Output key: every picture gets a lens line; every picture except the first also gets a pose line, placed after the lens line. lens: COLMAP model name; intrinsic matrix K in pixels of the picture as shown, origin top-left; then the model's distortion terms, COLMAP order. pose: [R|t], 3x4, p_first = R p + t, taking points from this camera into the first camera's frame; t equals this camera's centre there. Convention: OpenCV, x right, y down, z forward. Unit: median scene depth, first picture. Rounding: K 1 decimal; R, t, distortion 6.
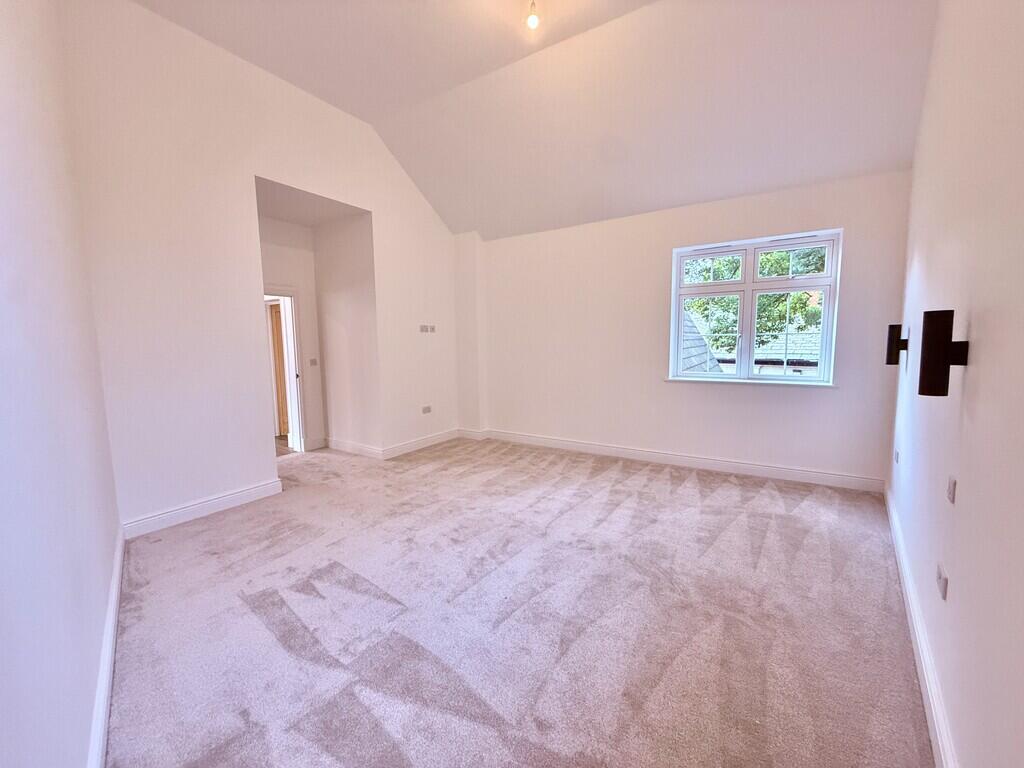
lens RADIAL K [[407.5, 0, 512.0], [0, 407.5, 384.0], [0, 0, 1]] dist [0.000375, 0.000017]
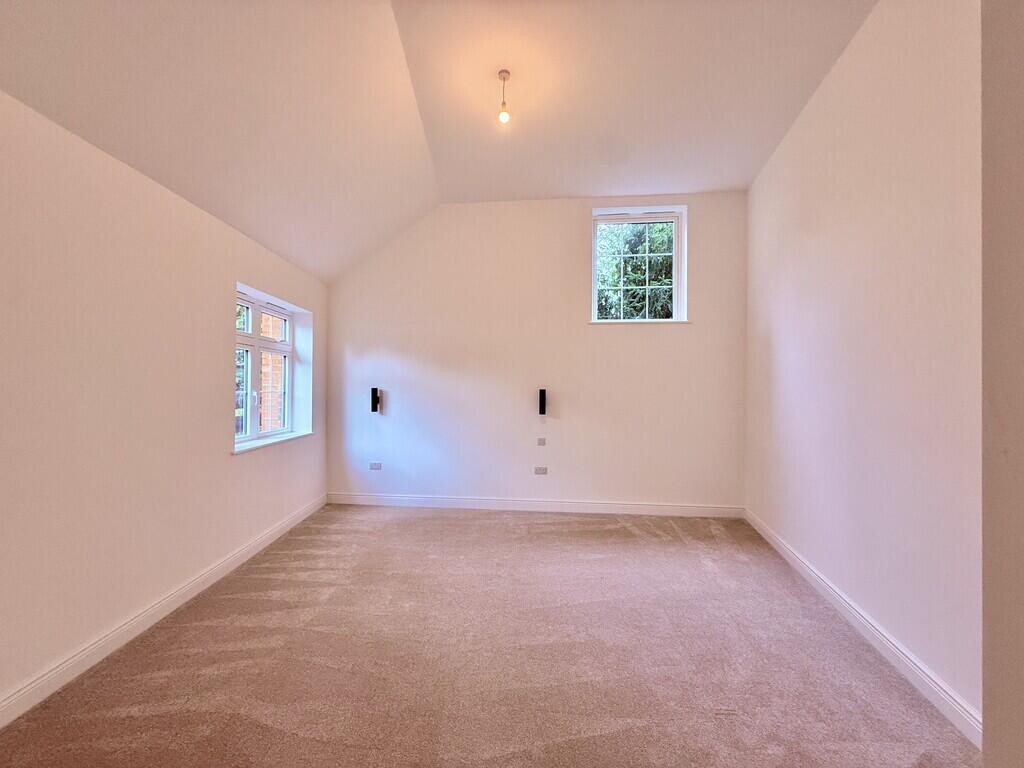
lens RADIAL K [[407.5, 0, 512.0], [0, 407.5, 384.0], [0, 0, 1]] dist [0.000375, 0.000017]
pose [[-0.558501, 0.014558, 0.829376, -0.624355], [0.085415, 0.995540, 0.040044, -0.146016], [-0.825094, 0.093206, -0.557254, 1.190876]]
